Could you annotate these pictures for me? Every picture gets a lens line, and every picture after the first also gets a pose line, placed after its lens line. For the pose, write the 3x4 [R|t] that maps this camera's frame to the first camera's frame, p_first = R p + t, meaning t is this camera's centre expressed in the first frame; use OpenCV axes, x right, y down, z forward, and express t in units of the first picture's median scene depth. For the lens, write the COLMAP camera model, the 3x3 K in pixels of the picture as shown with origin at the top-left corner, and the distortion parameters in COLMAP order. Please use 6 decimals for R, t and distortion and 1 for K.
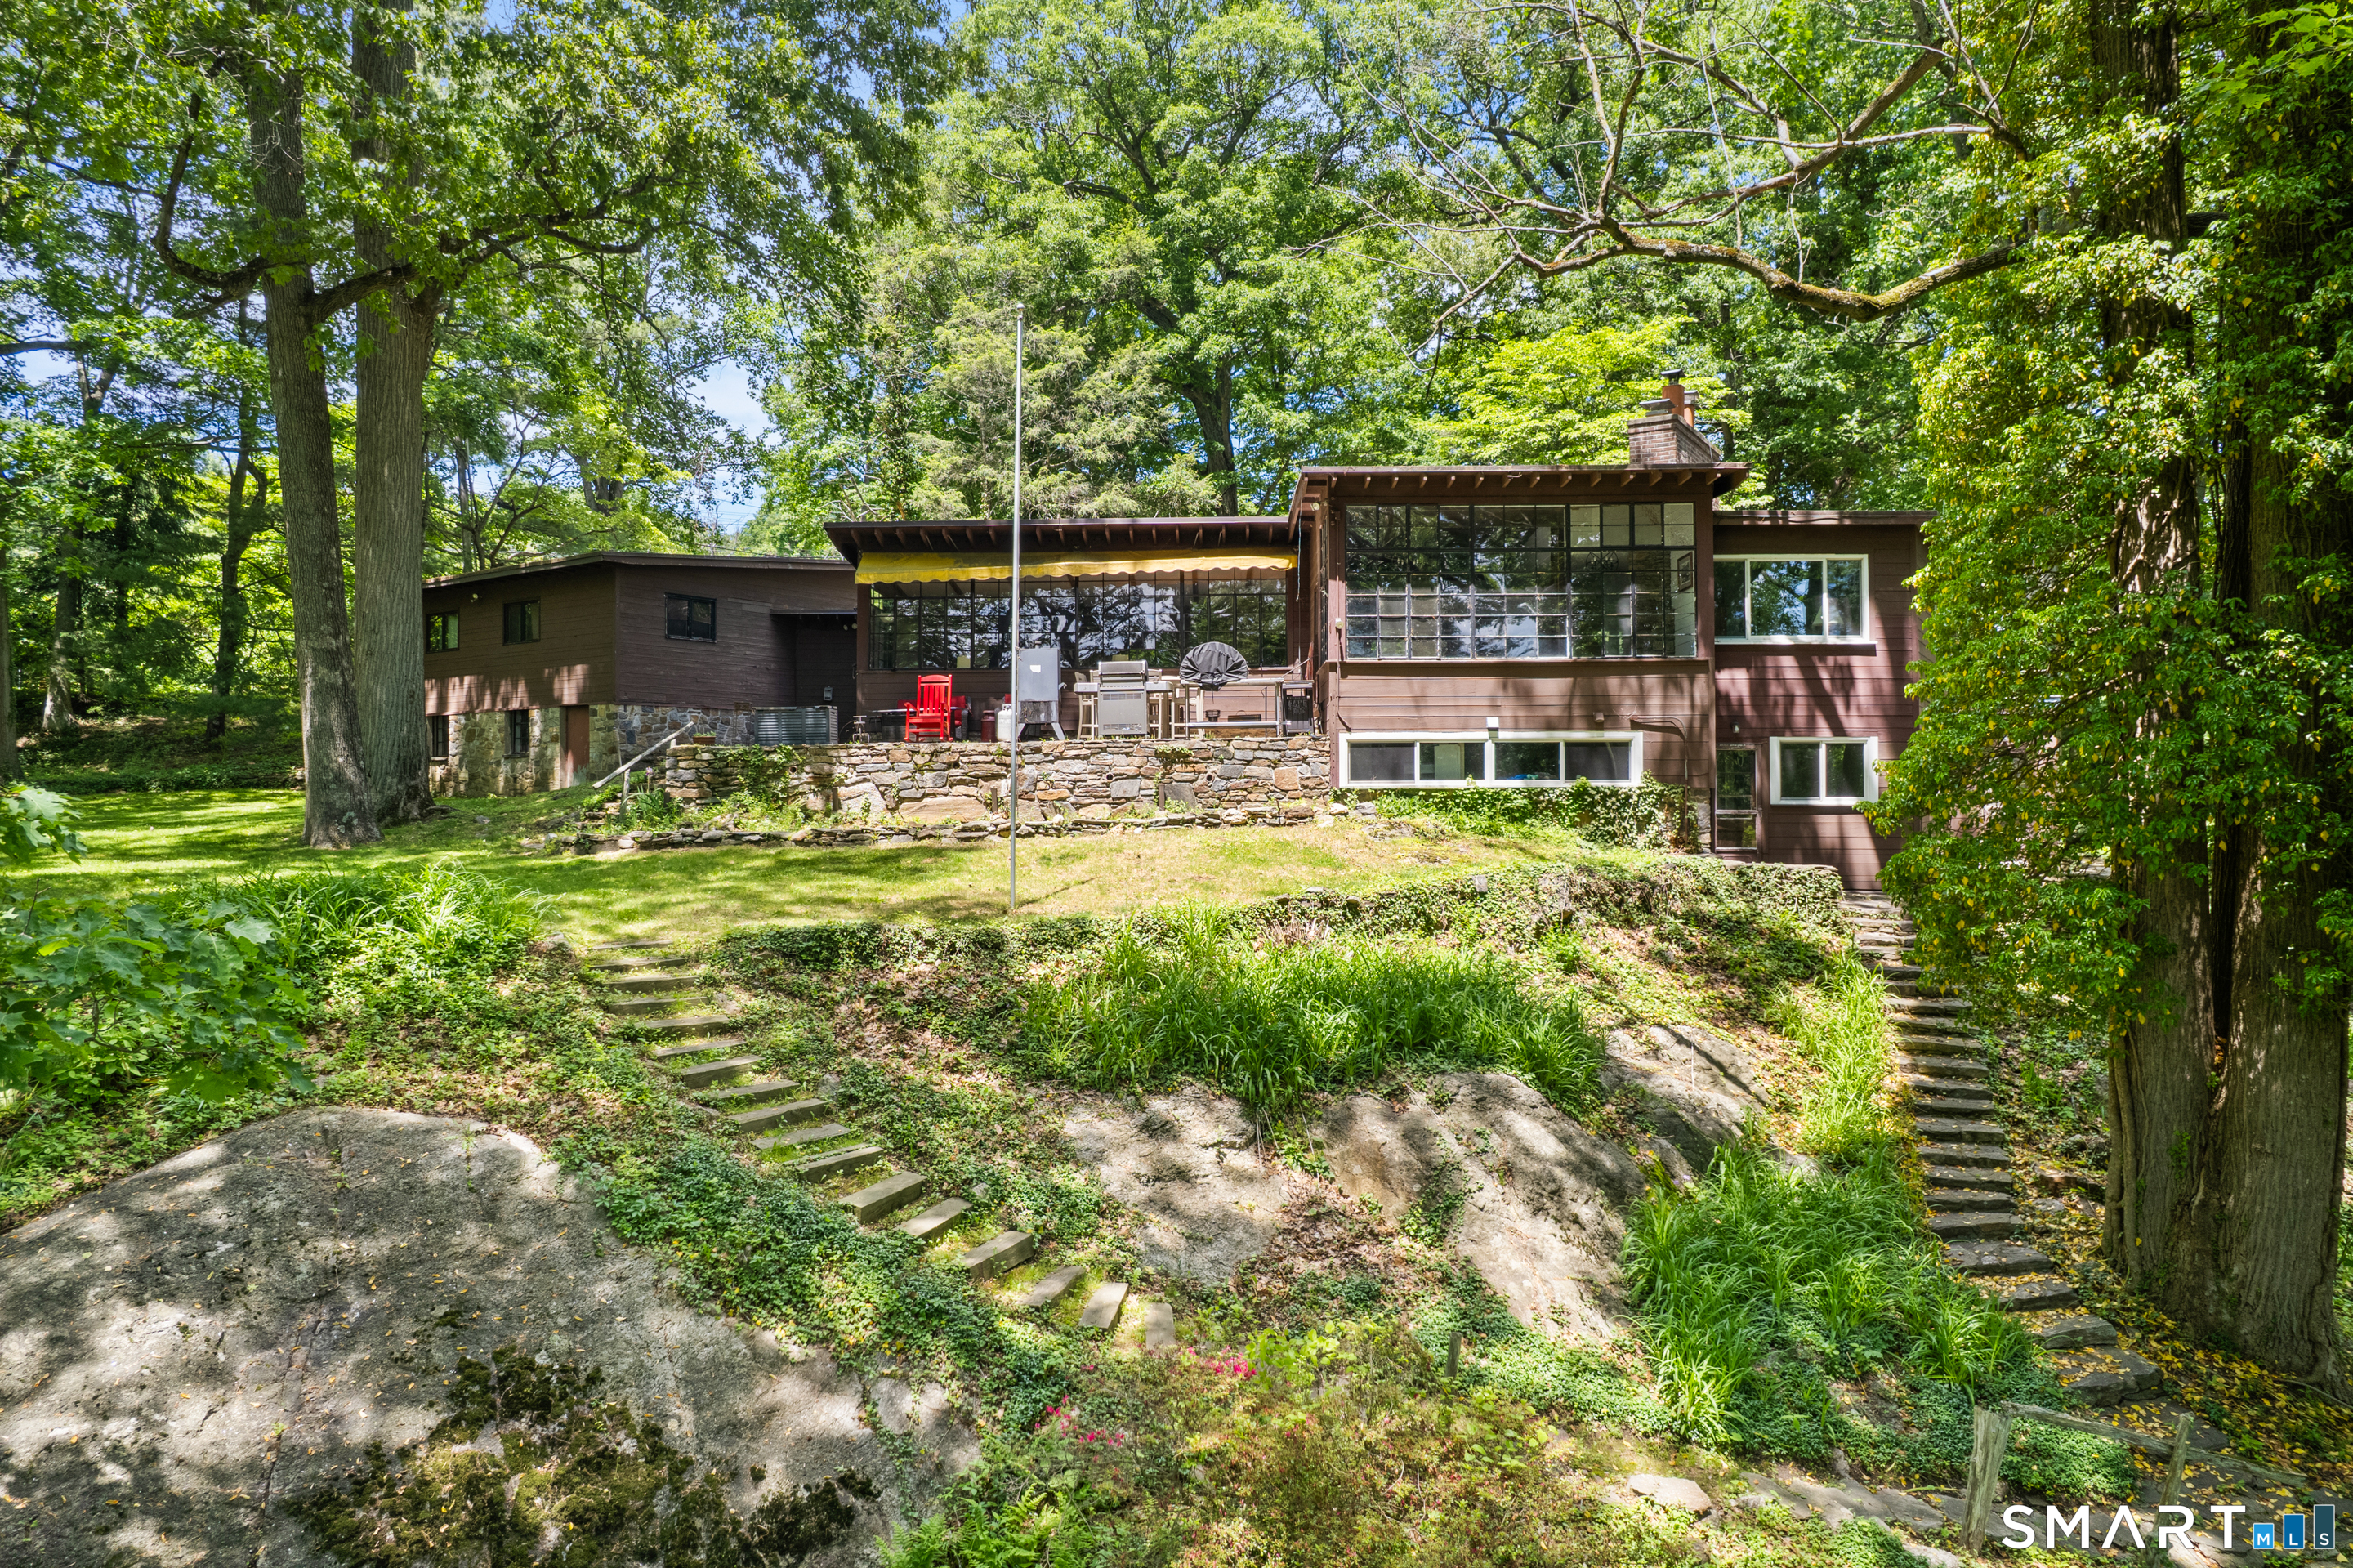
lens RADIAL K [[1530.0, 0, 1176.5], [0, 1530.0, 784.0], [0, 0, 1]] dist [-0.008227, -0.000924]
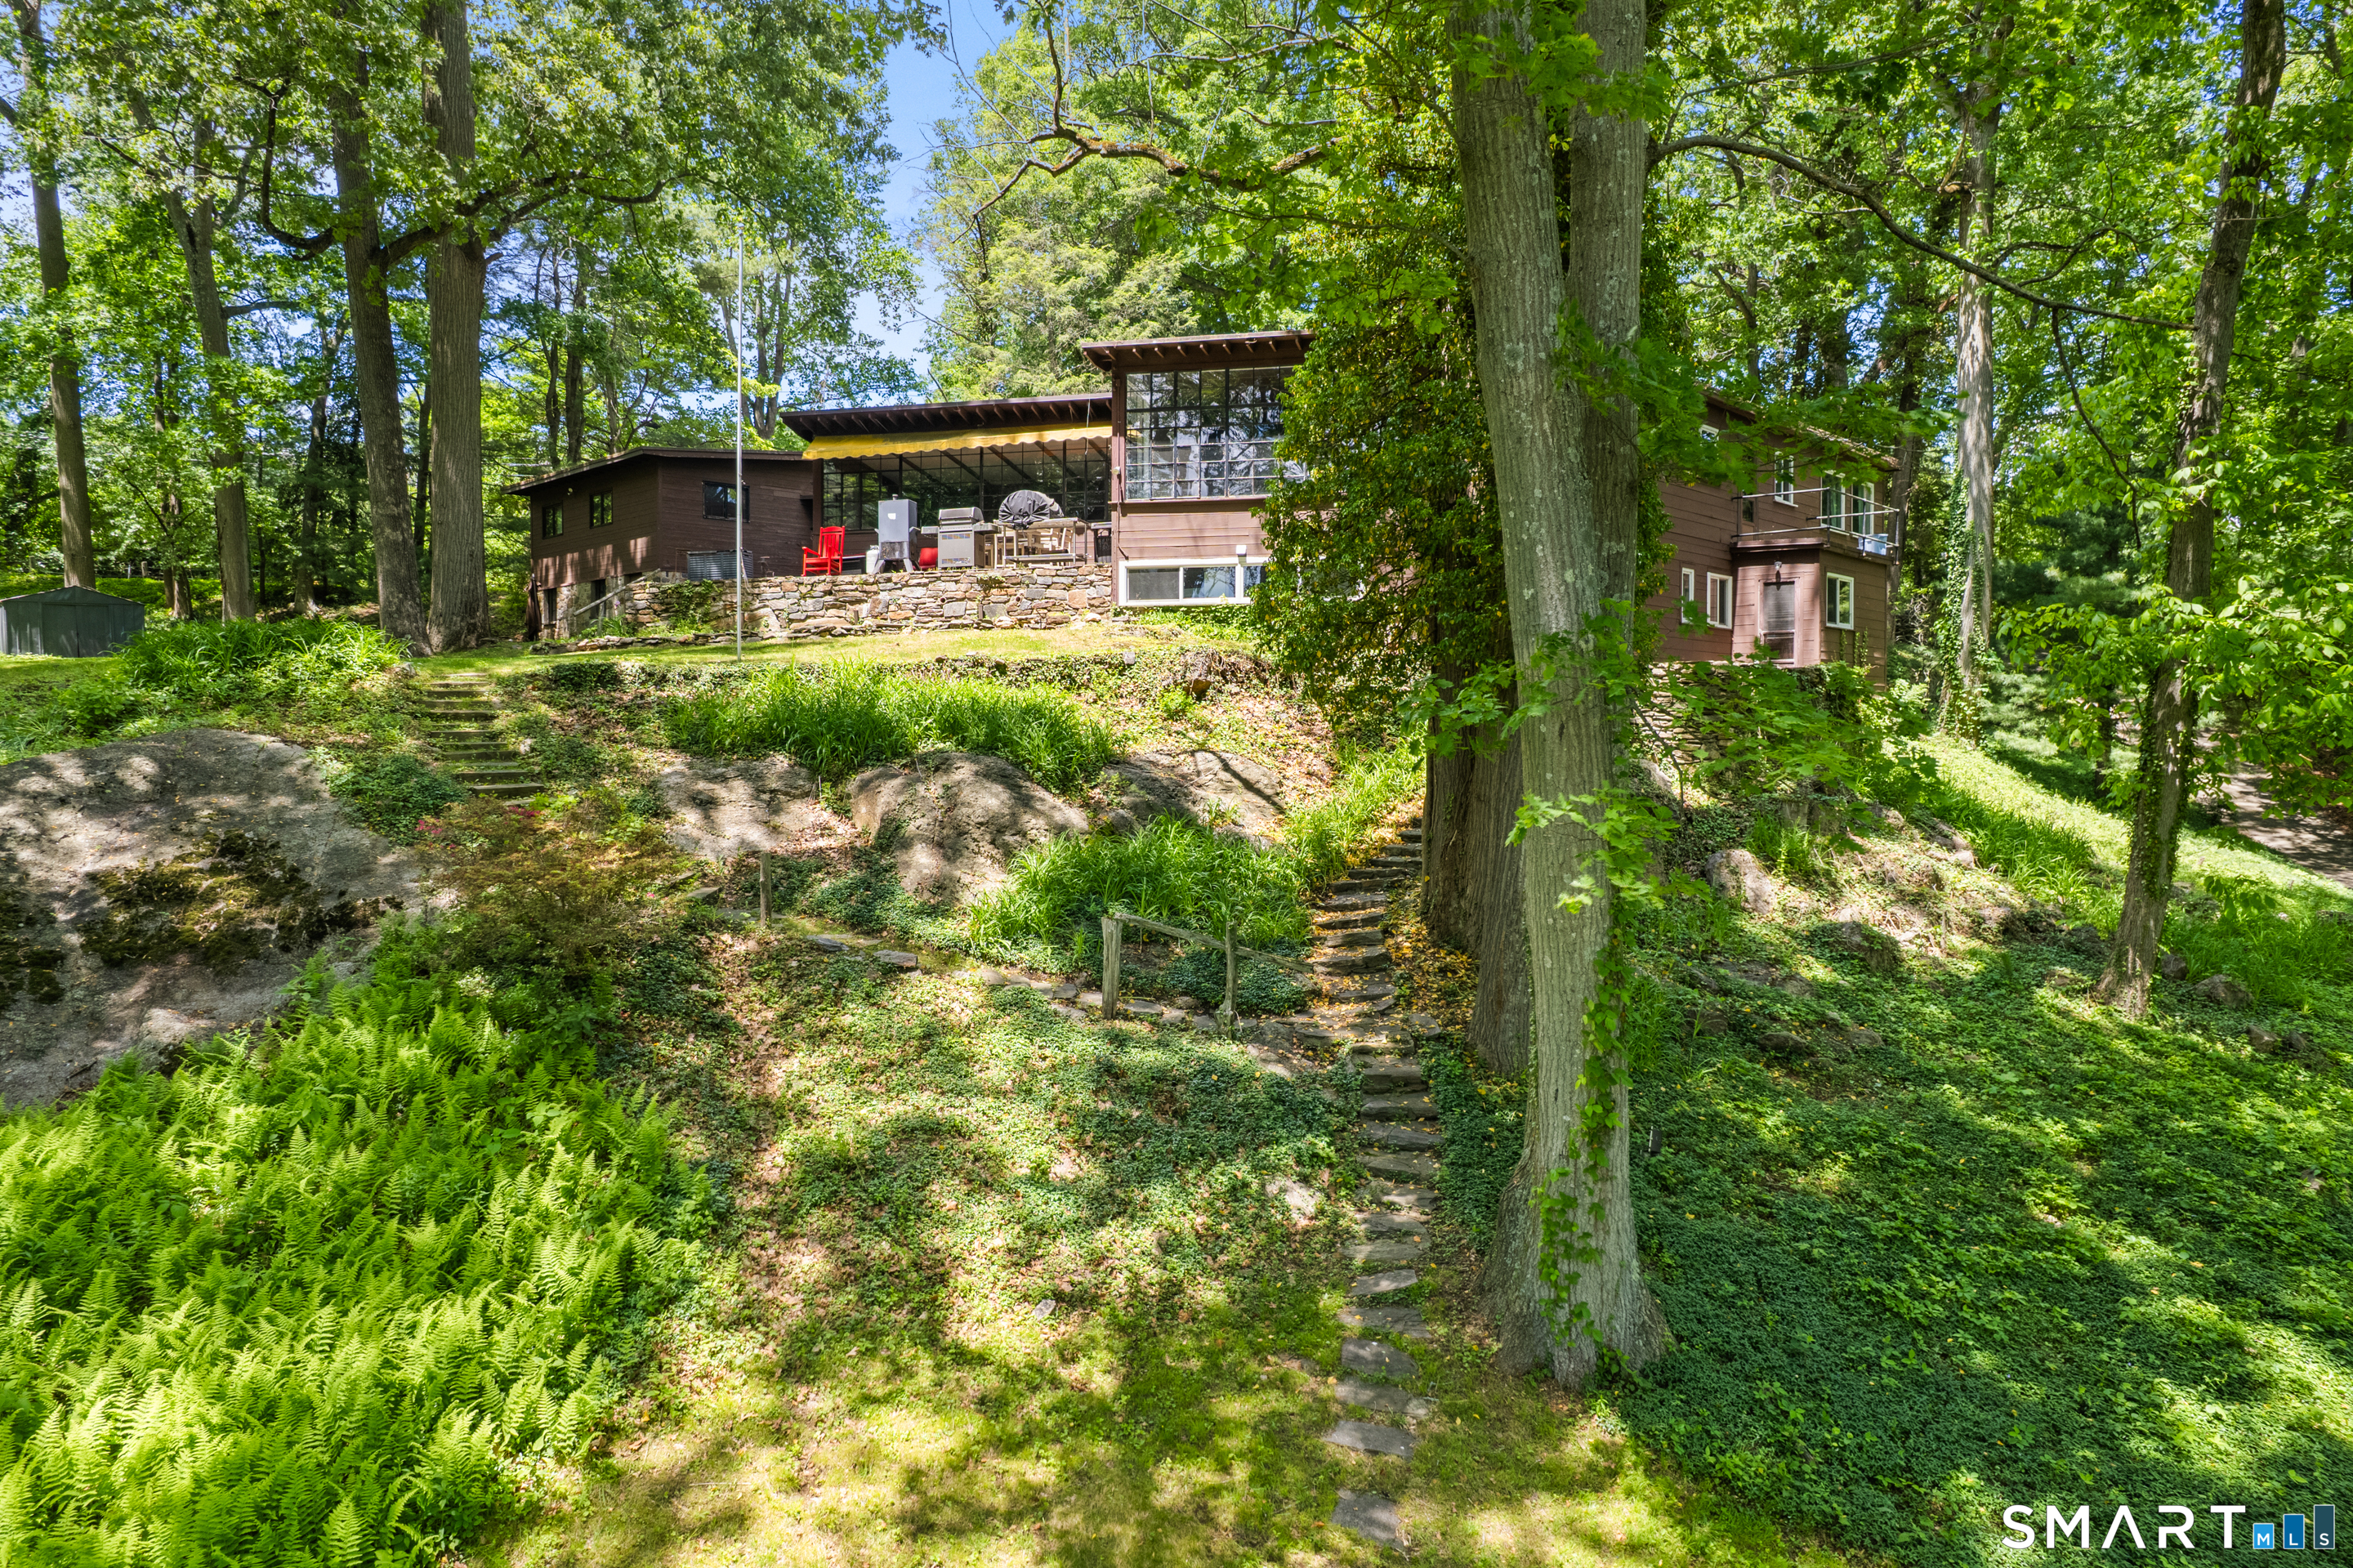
lens RADIAL K [[1559.6, 0, 1176.5], [0, 1559.6, 784.0], [0, 0, 1]] dist [0.001161, 0.001977]
pose [[0.979317, 0.008941, -0.202135, 0.402485], [-0.001490, 0.999315, 0.036982, 0.098151], [0.202327, -0.035916, 0.978659, -0.218569]]
